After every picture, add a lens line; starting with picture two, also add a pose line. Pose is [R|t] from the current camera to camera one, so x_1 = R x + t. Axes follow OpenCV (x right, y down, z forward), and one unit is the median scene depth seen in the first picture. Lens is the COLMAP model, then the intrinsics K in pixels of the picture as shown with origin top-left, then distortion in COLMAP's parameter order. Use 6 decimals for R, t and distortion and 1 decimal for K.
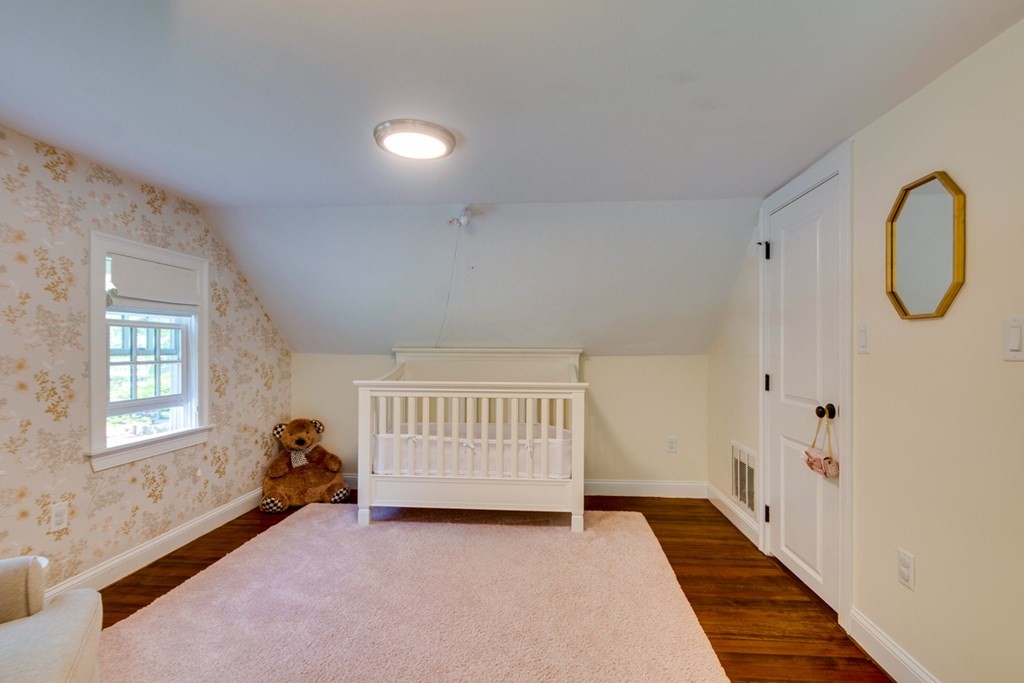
lens RADIAL K [[448.0, 0, 516.8], [0, 448.0, 338.1], [0, 0, 1]] dist [0.002942, 0.000301]
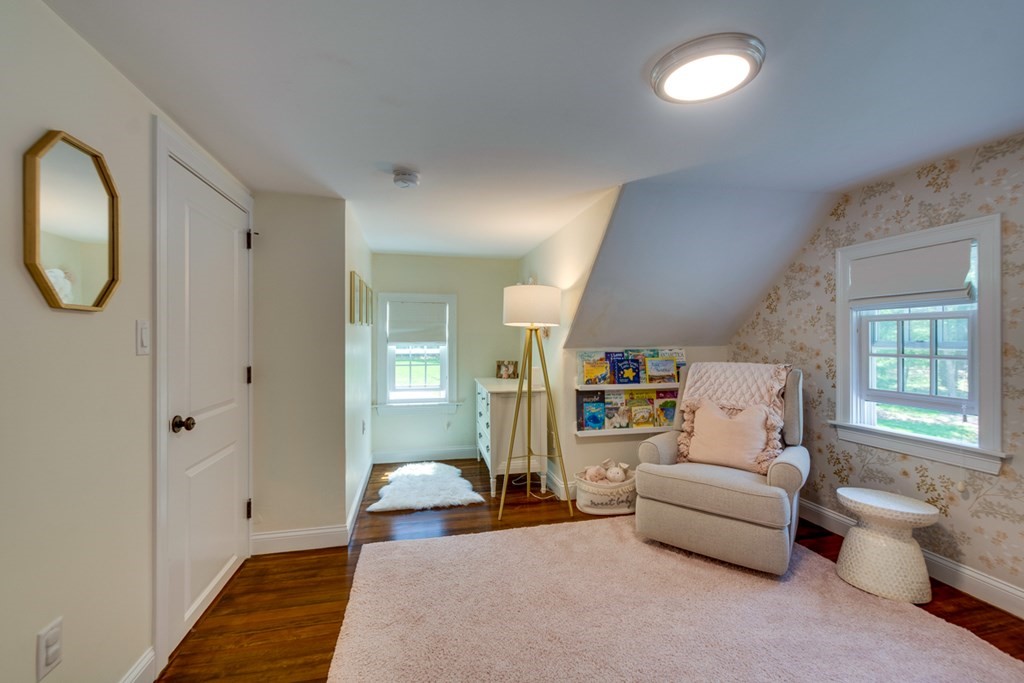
lens RADIAL K [[448.0, 0, 516.8], [0, 448.0, 338.1], [0, 0, 1]] dist [0.002942, 0.000301]
pose [[-0.952293, -0.001124, -0.305183, 0.306880], [0.009013, 0.999453, -0.031807, 0.041658], [0.305051, -0.033040, -0.951763, 1.846677]]
